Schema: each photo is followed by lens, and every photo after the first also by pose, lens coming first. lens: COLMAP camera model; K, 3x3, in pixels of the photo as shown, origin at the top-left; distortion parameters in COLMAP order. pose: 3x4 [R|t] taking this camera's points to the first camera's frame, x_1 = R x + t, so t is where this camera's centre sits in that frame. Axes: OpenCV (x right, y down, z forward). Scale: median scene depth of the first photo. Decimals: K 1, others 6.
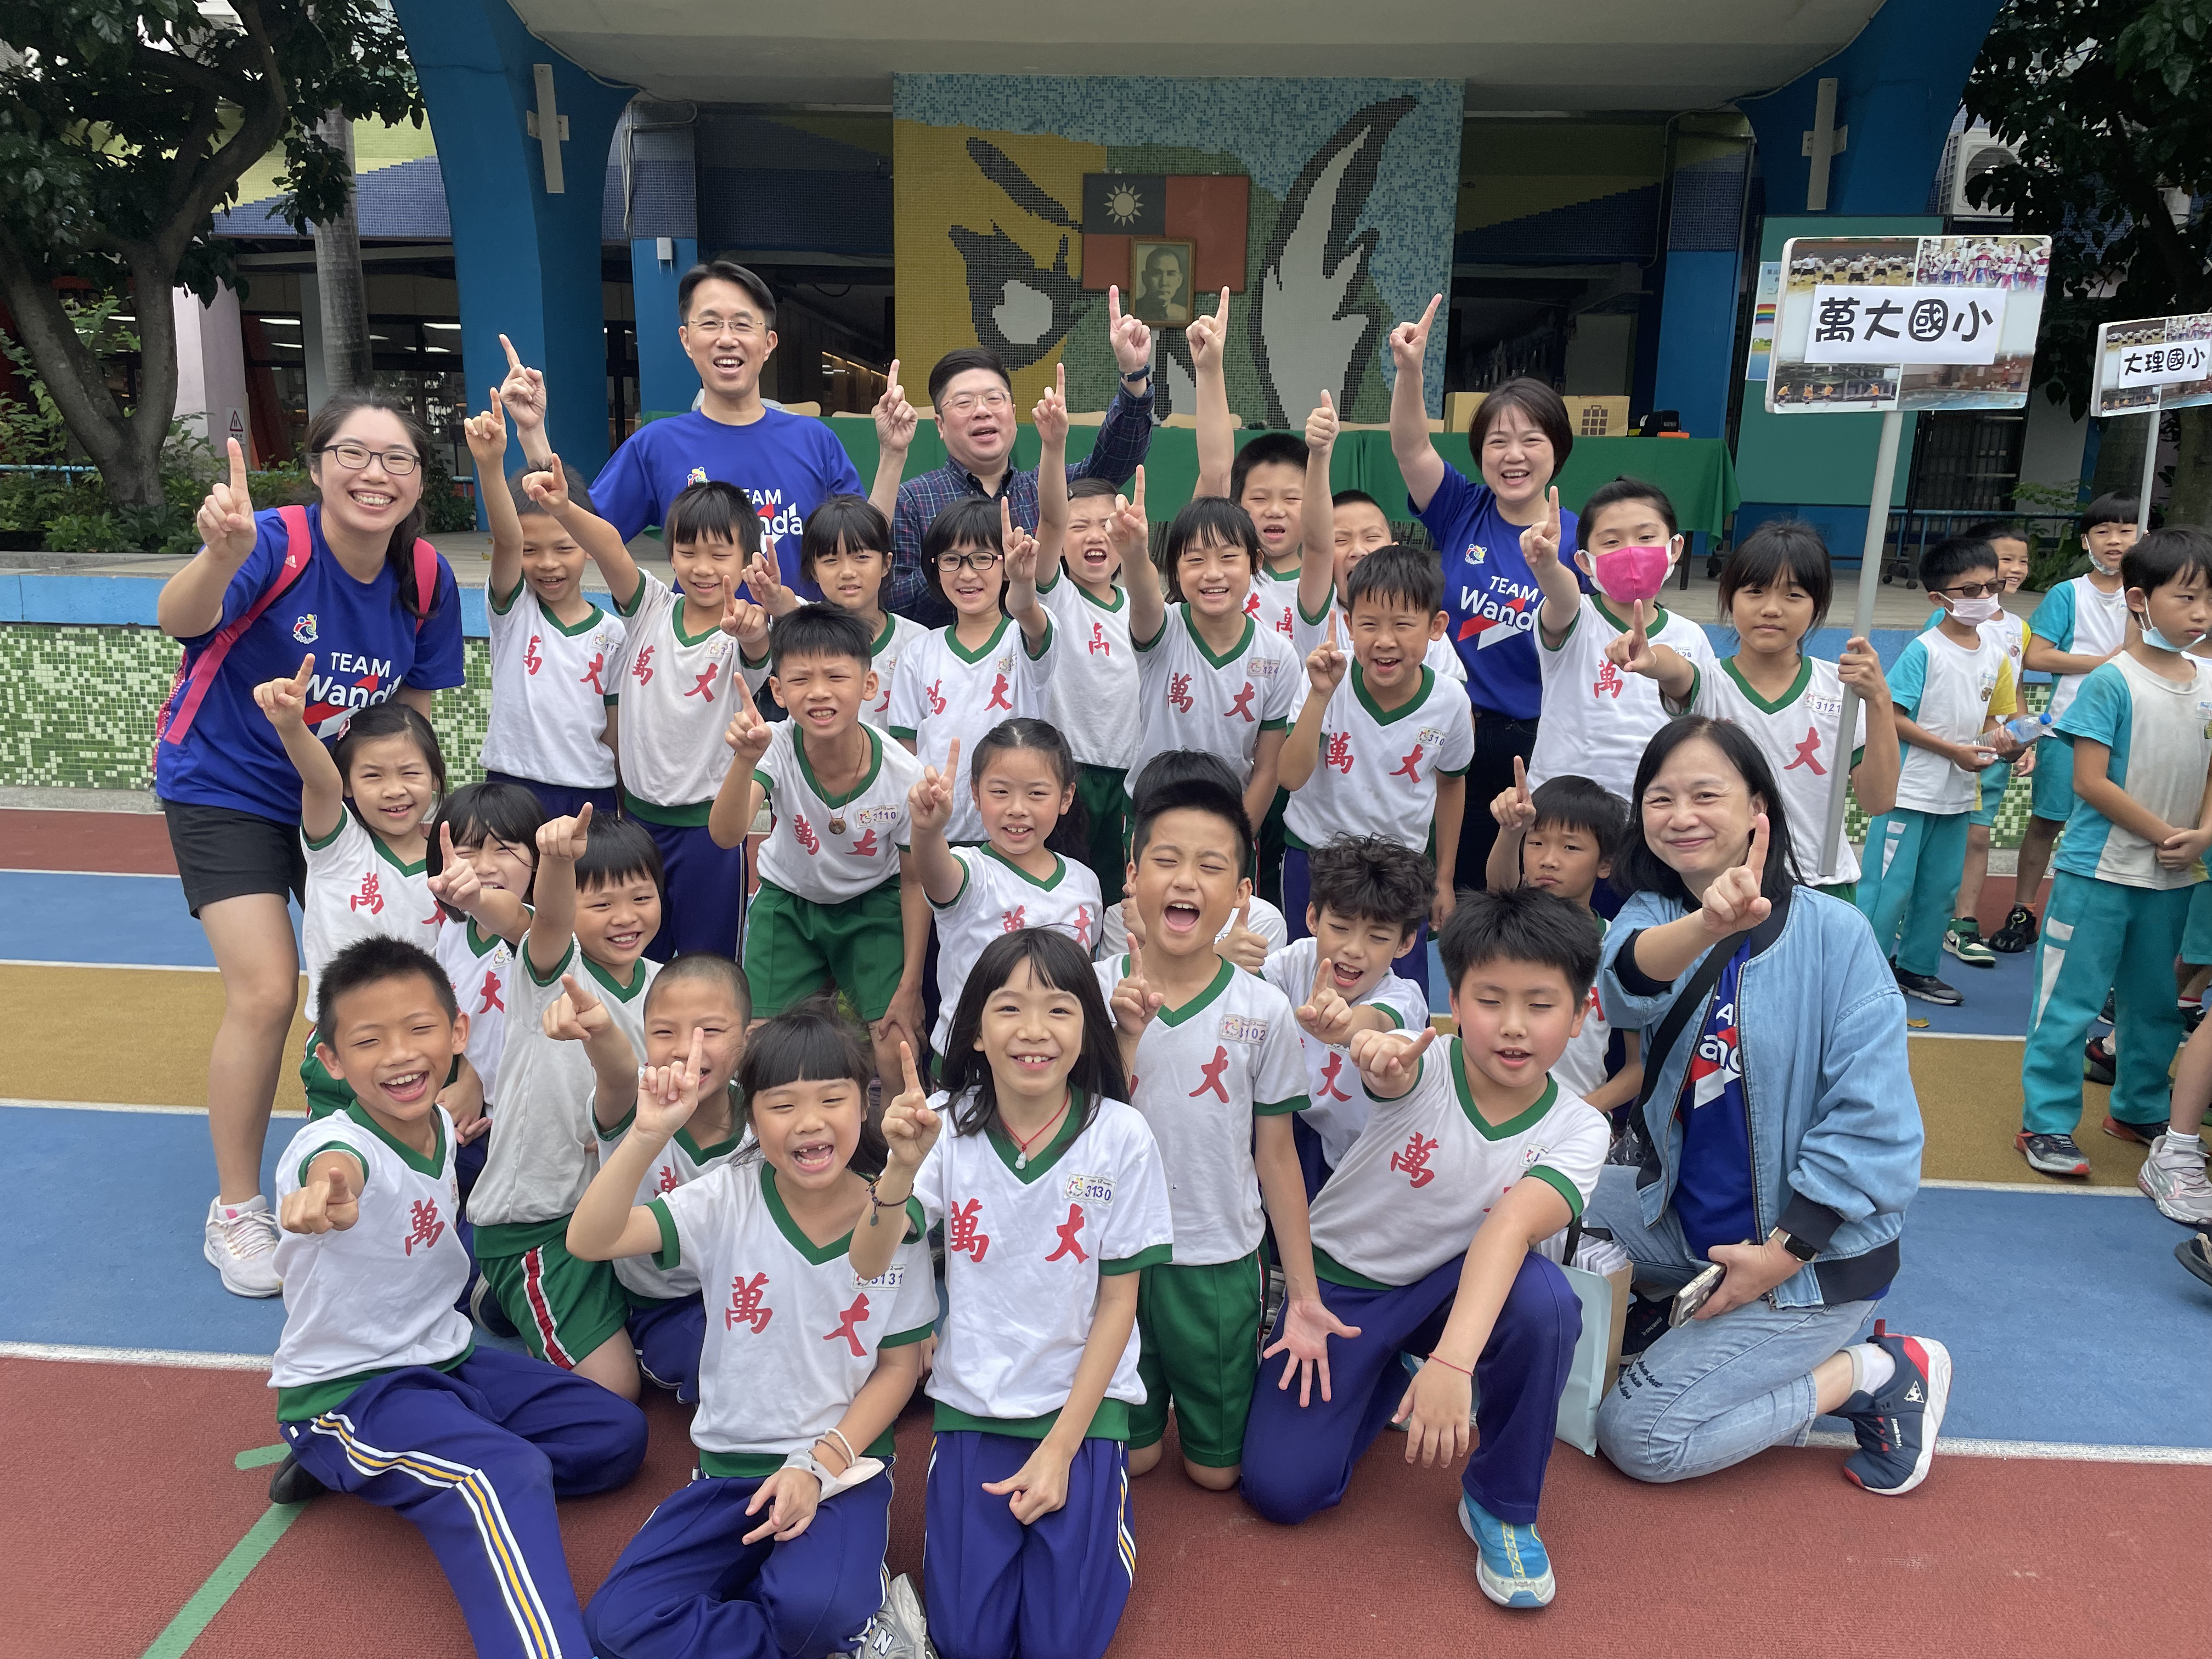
lens RADIAL K [[1652.6, 0, 1106.0], [0, 1652.6, 829.5], [0, 0, 1]] dist [0.034301, 0.000148]
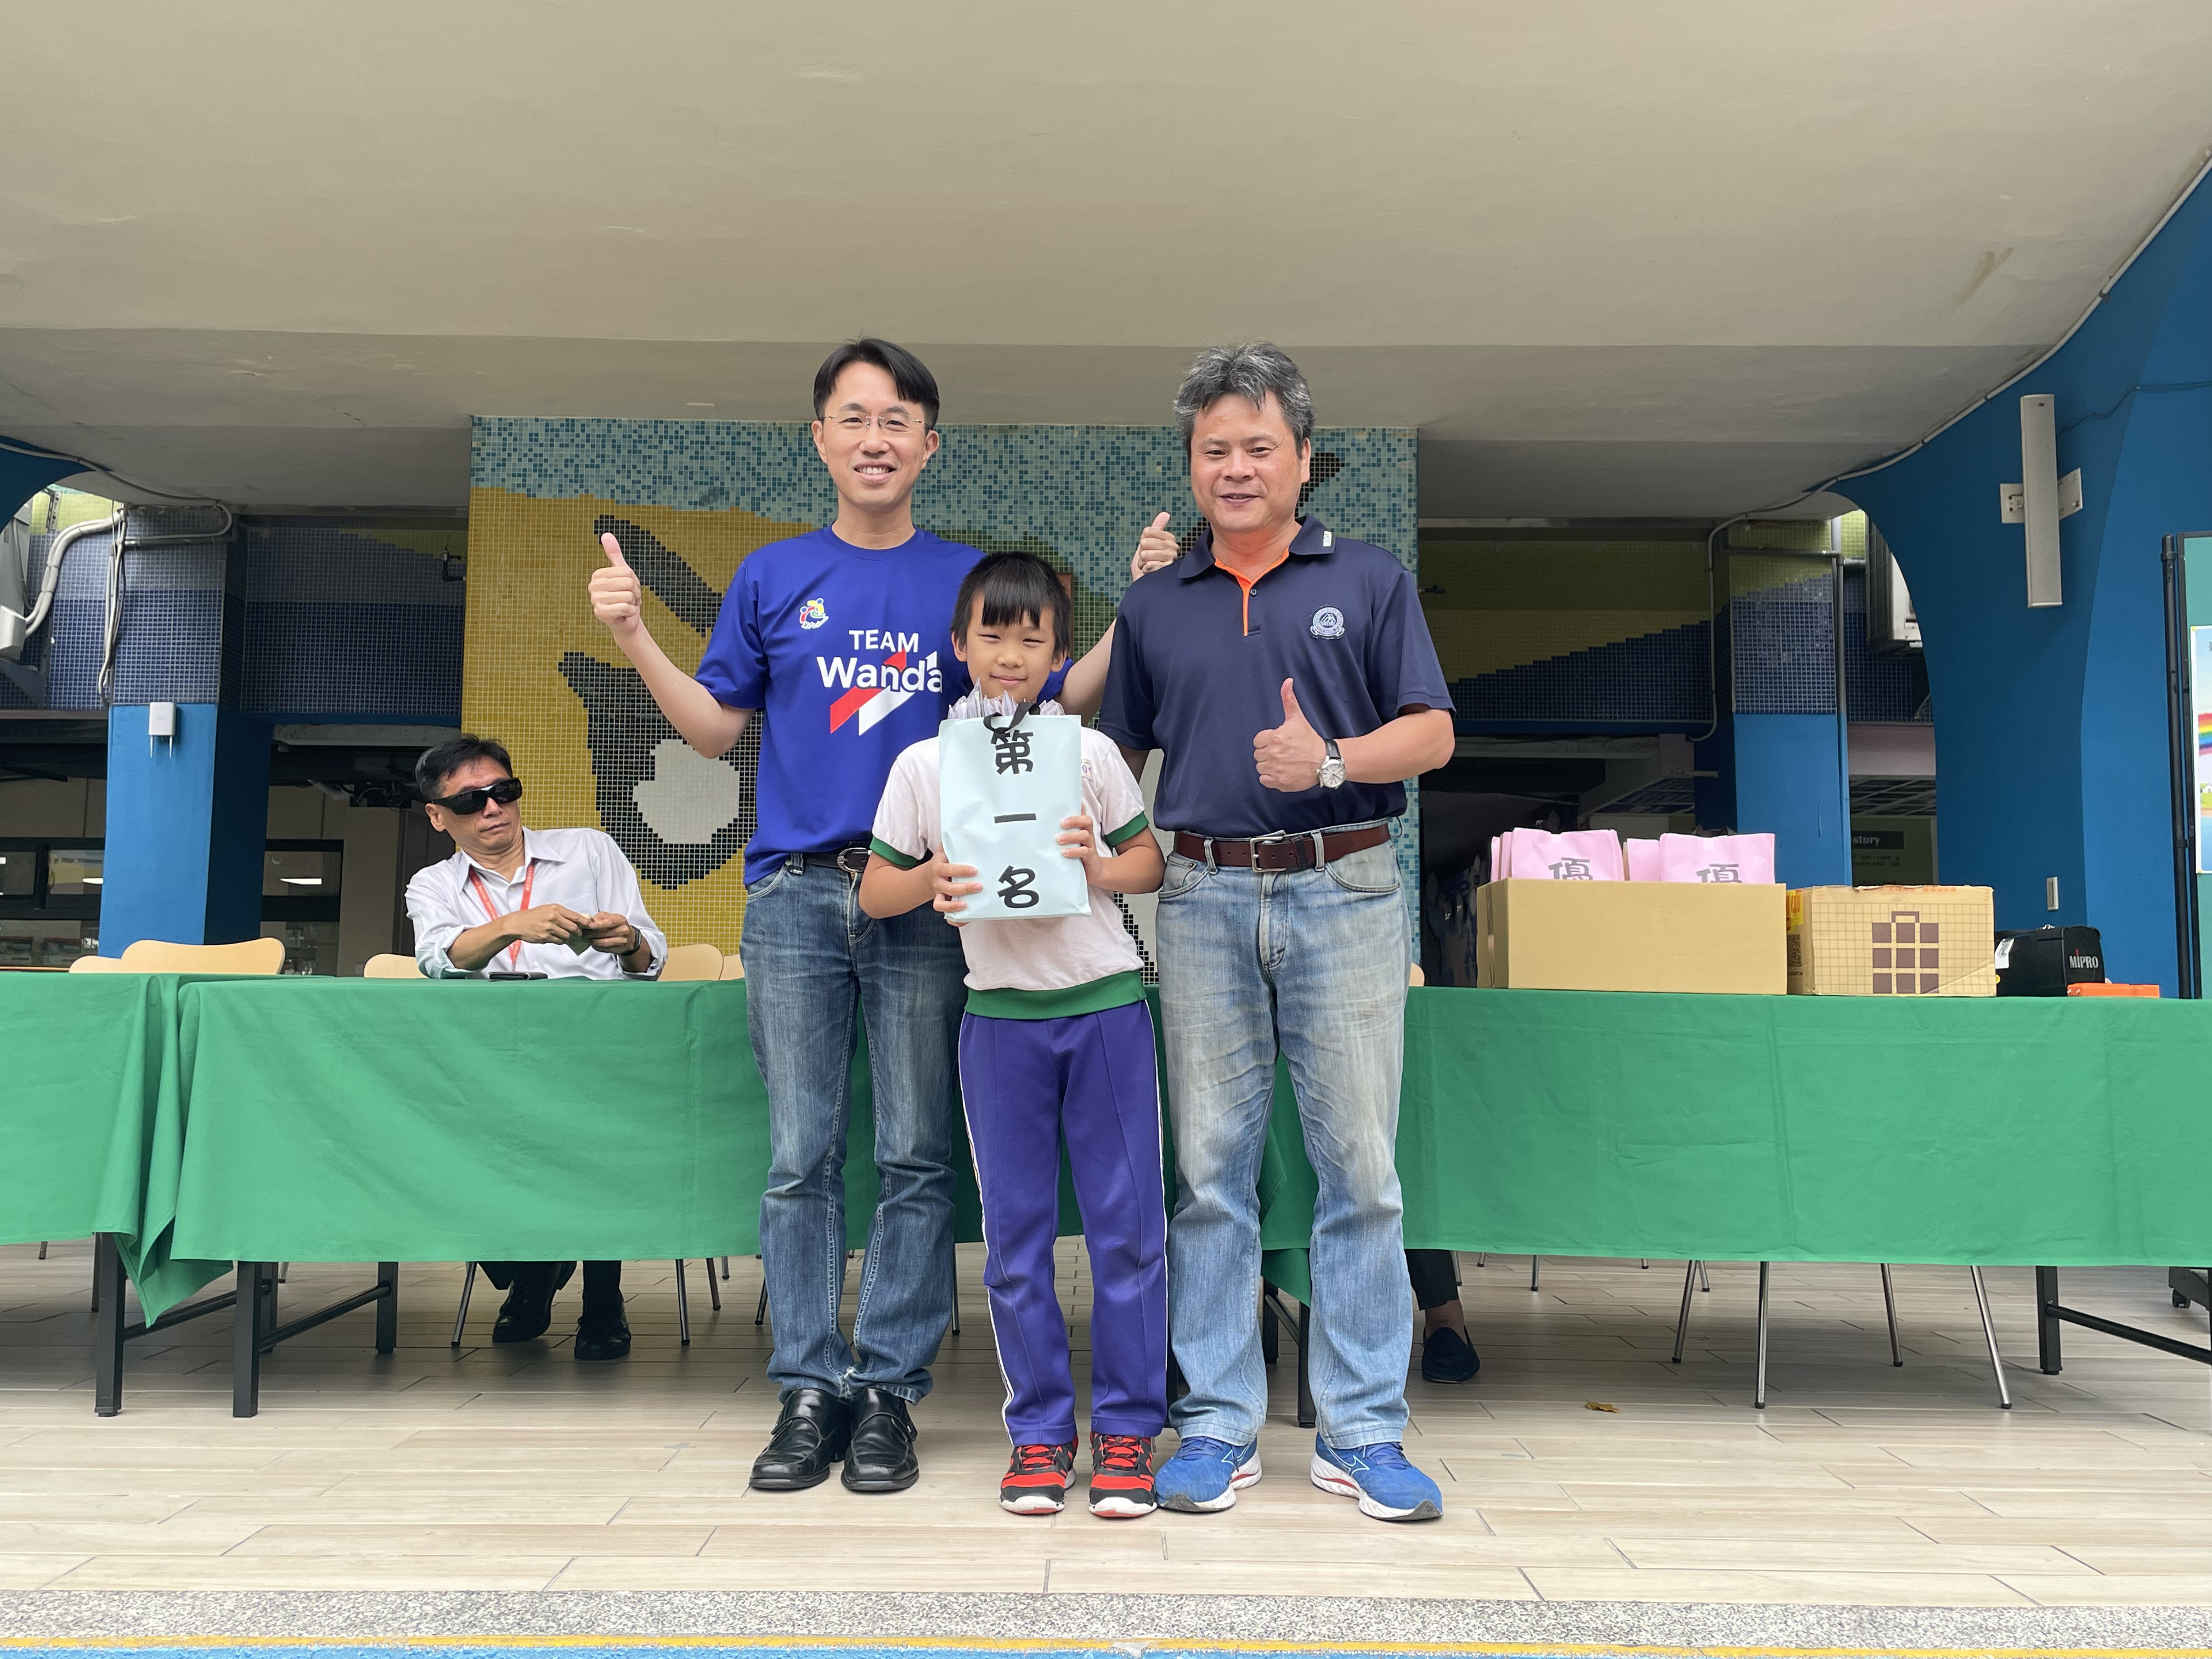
lens RADIAL K [[1922.4, 0, 1106.0], [0, 1922.4, 829.5], [0, 0, 1]] dist [0.079552, 0.003024]
pose [[0.998705, -0.010375, 0.049815, 0.063172], [0.025357, 0.950251, -0.310450, -0.089514], [-0.044116, 0.311311, 0.949284, 0.369217]]
